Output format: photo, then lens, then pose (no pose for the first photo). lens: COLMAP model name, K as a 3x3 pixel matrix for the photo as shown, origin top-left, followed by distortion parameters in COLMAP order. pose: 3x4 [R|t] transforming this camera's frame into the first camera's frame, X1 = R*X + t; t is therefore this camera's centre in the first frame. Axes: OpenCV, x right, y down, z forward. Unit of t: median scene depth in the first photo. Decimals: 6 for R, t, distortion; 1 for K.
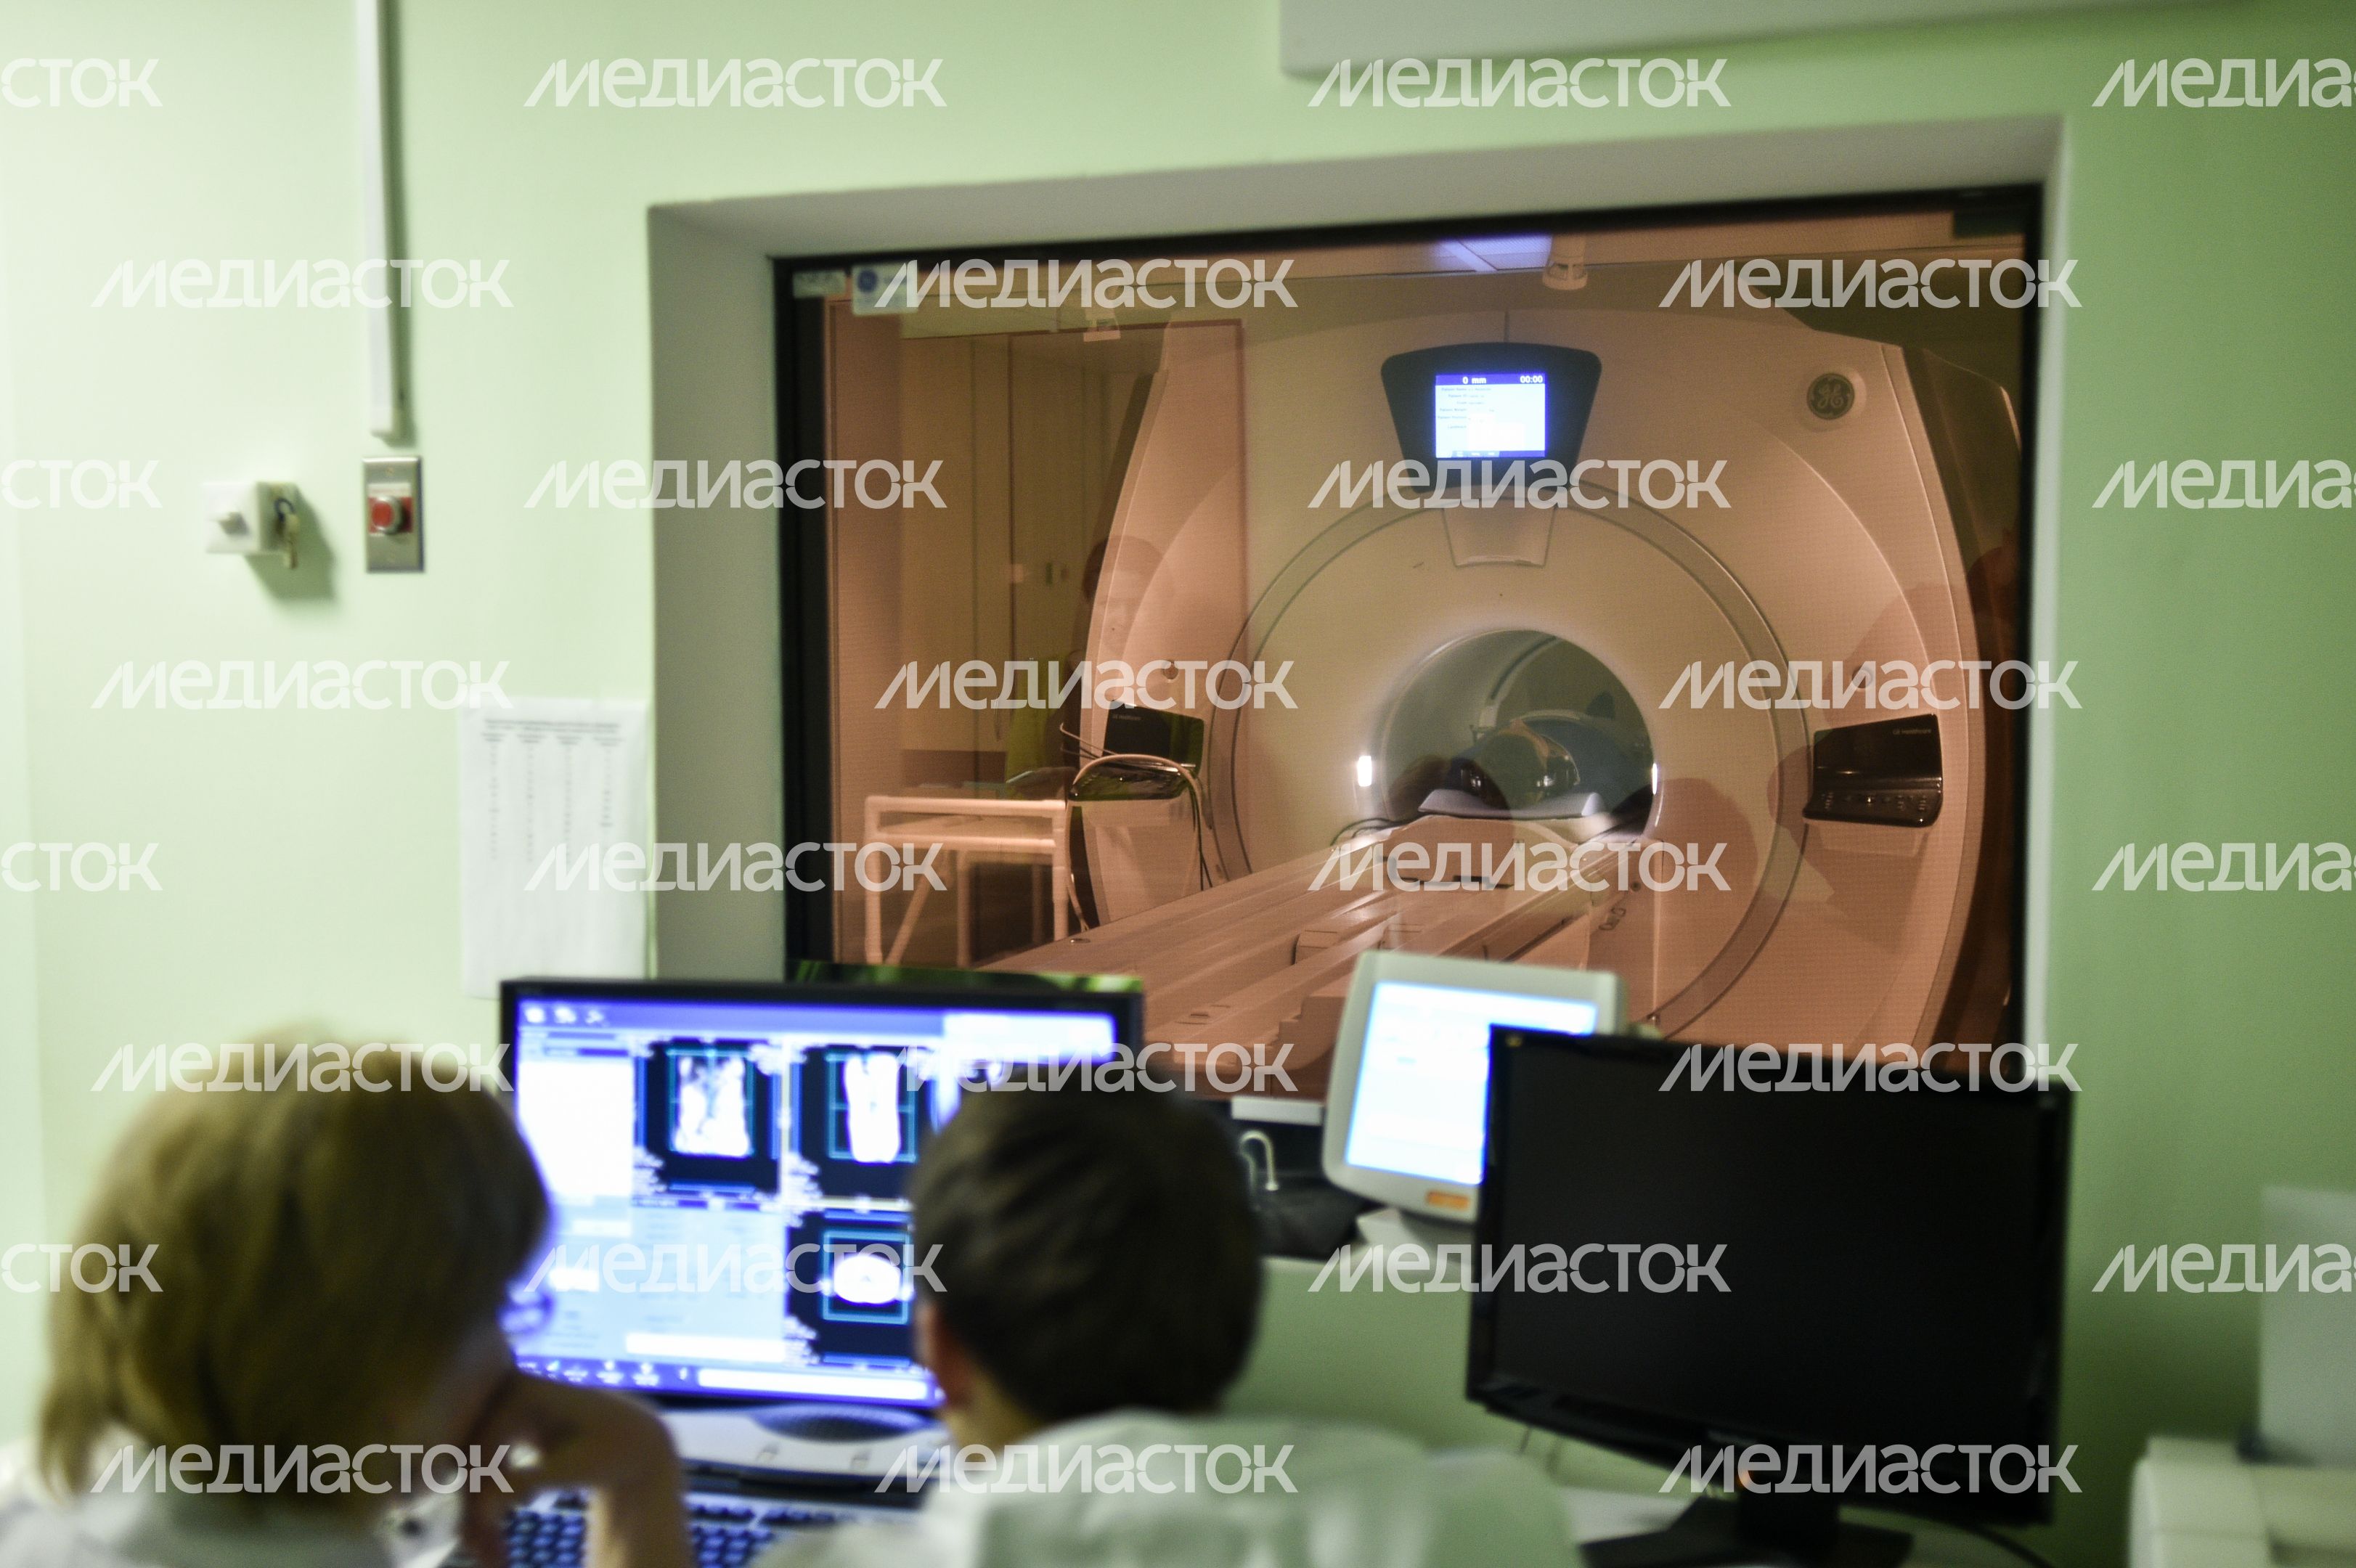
lens RADIAL K [[2360.4, 0, 1178.0], [0, 2360.4, 784.0], [0, 0, 1]] dist [-0.003461, -0.016858]
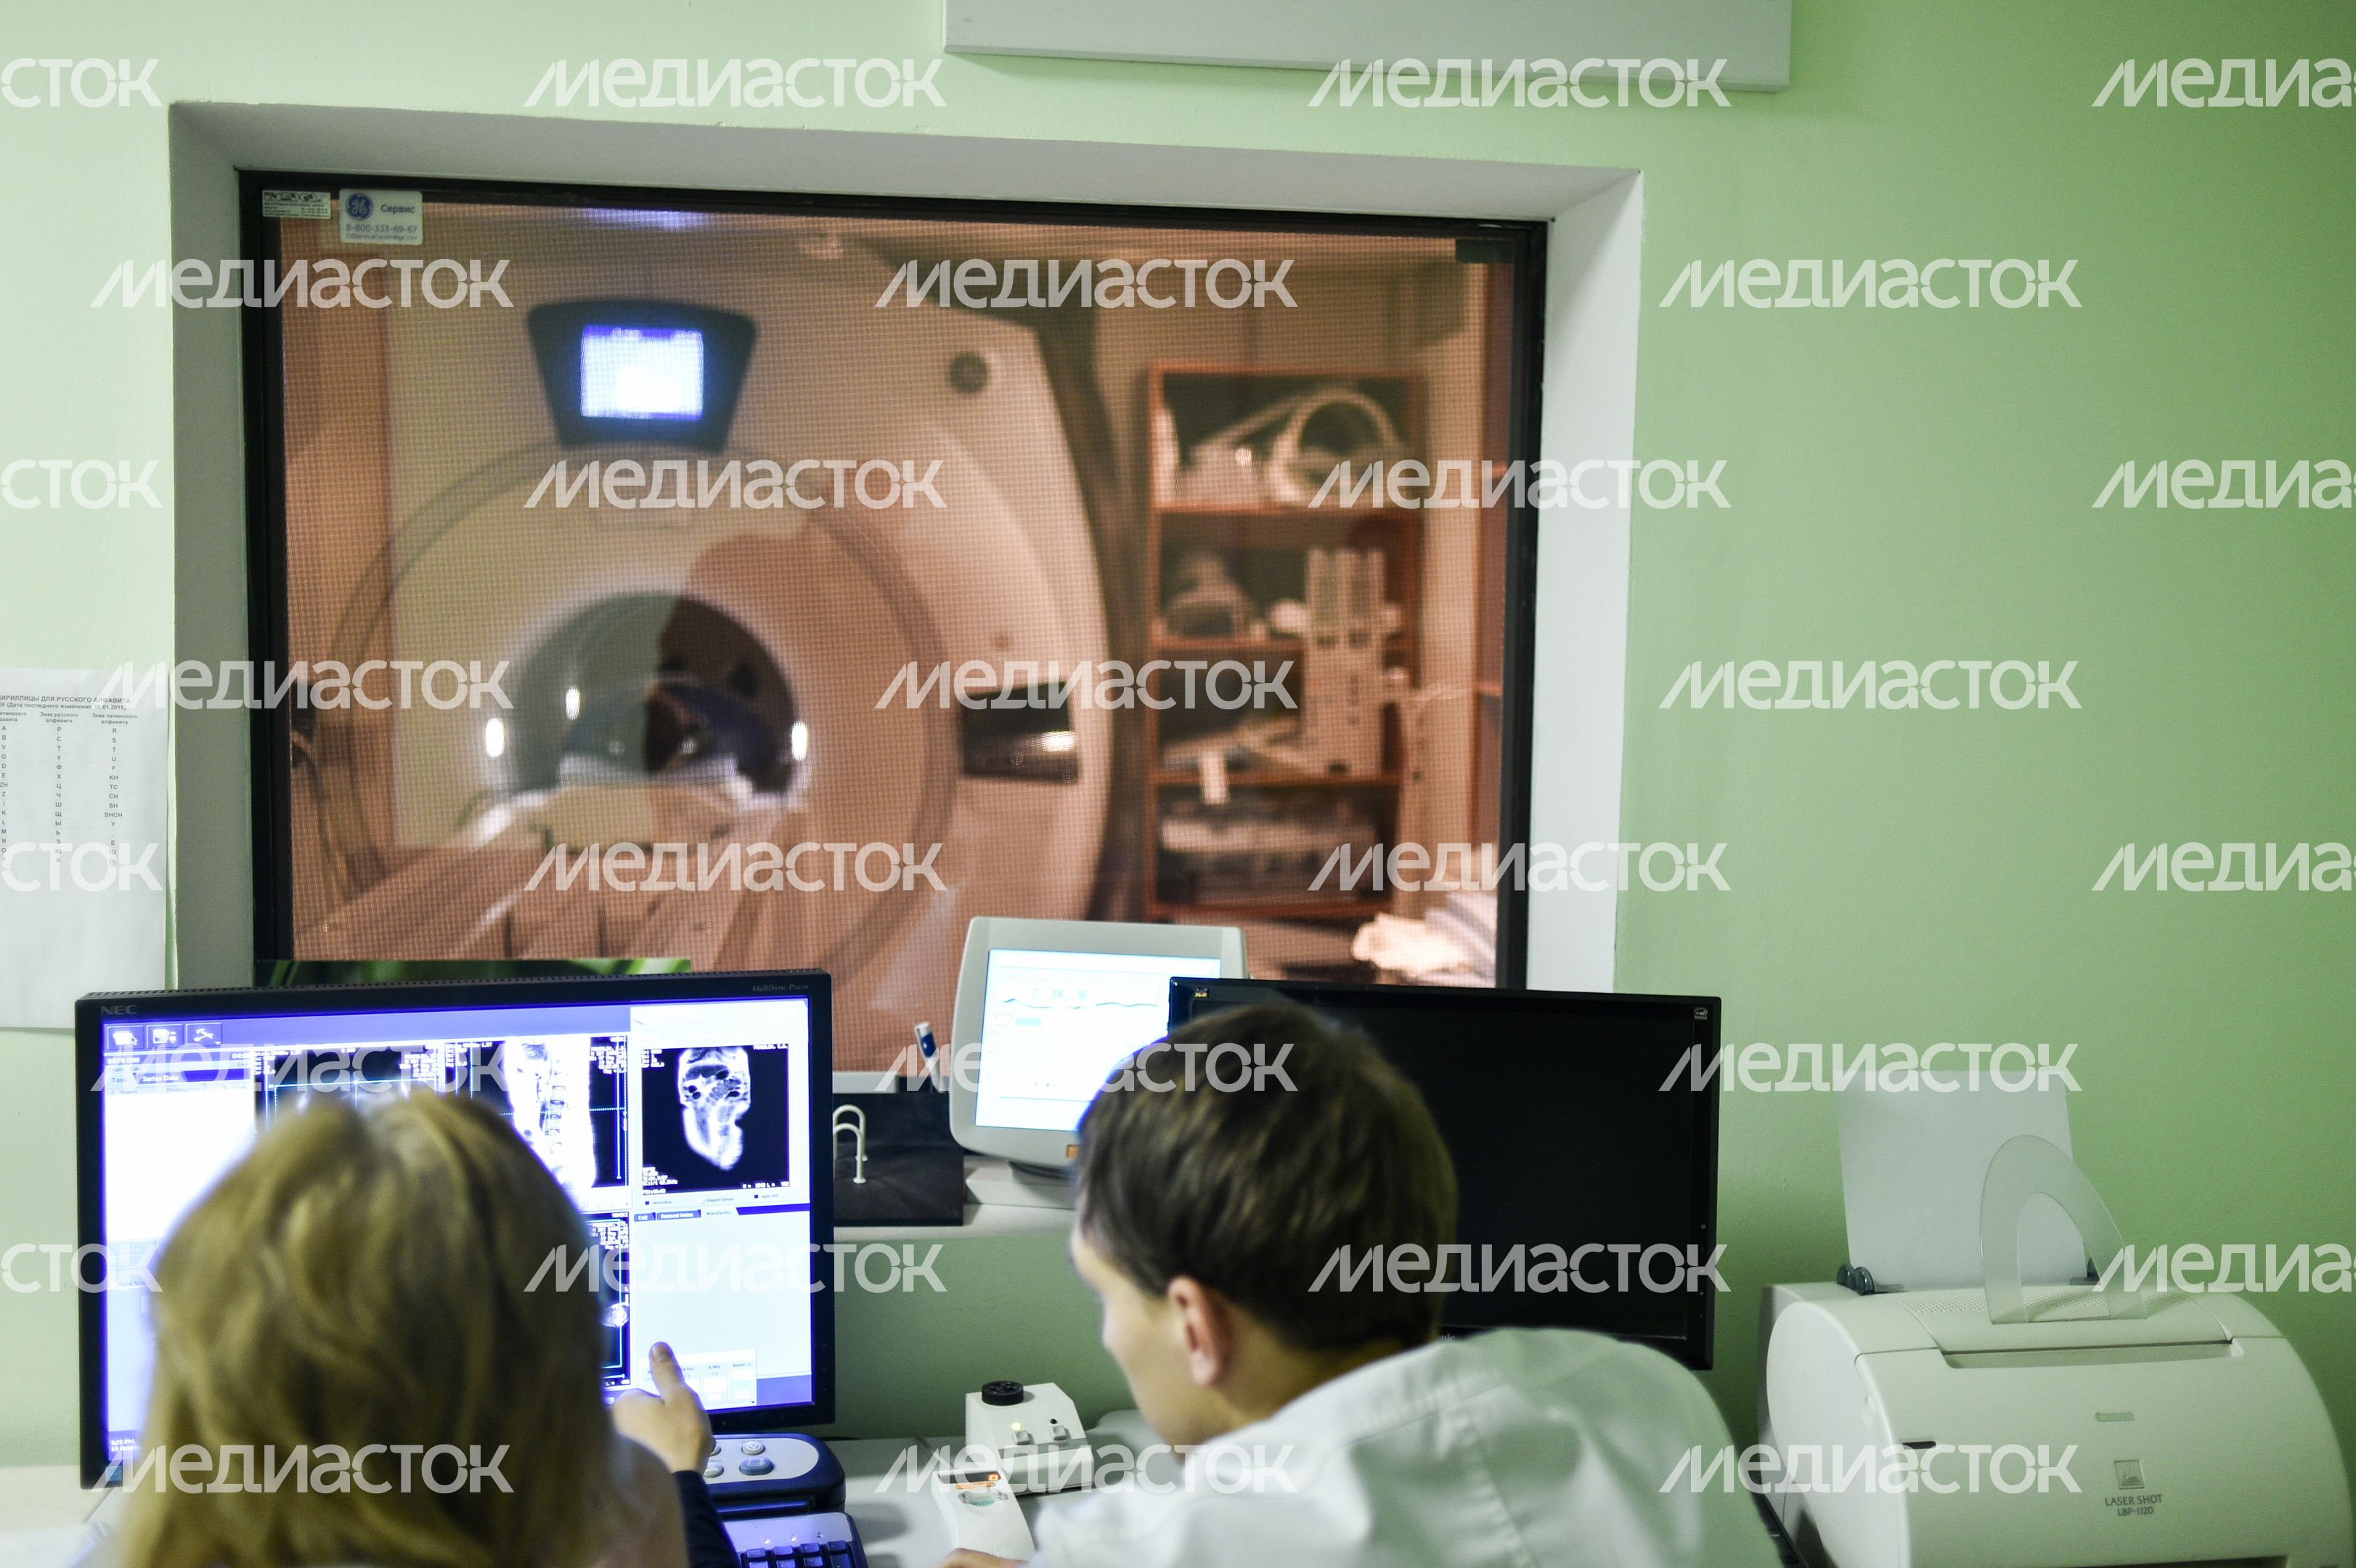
lens RADIAL K [[2401.3, 0, 1178.0], [0, 2401.3, 784.0], [0, 0, 1]] dist [0.009090, 0.006302]
pose [[0.886715, -0.023073, 0.461741, -0.285803], [0.015469, 0.999675, 0.020246, -0.005828], [-0.462058, -0.010809, 0.886784, 0.035572]]
